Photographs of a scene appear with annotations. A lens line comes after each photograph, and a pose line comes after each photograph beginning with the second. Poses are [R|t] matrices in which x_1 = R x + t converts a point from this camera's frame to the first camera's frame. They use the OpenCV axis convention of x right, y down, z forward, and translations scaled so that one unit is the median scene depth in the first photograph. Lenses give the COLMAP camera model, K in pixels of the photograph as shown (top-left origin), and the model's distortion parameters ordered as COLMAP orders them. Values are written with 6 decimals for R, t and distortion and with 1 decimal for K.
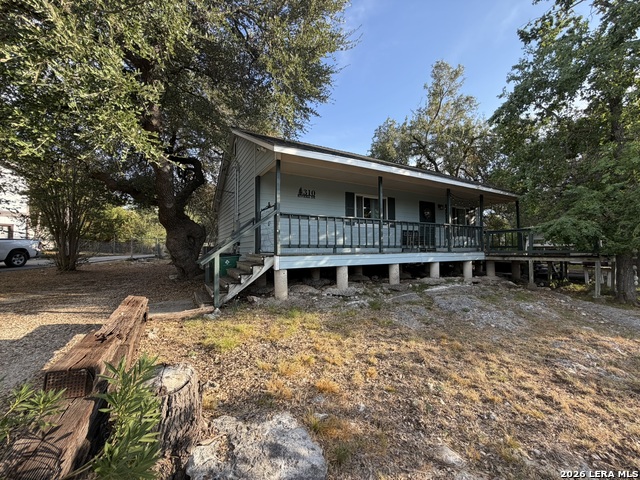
lens RADIAL K [[258.1, 0, 320.0], [0, 258.1, 240.0], [0, 0, 1]] dist [-0.000273, -0.000082]
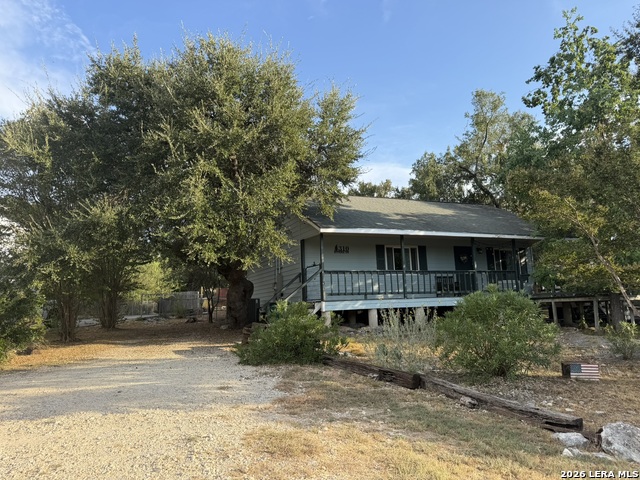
lens RADIAL K [[475.9, 0, 320.0], [0, 475.9, 240.0], [0, 0, 1]] dist [0.011322, -0.000199]
pose [[0.995310, -0.041246, -0.087507, 0.044264], [0.032579, 0.994627, -0.098259, -0.013782], [0.091090, 0.094947, 0.991306, -1.253531]]
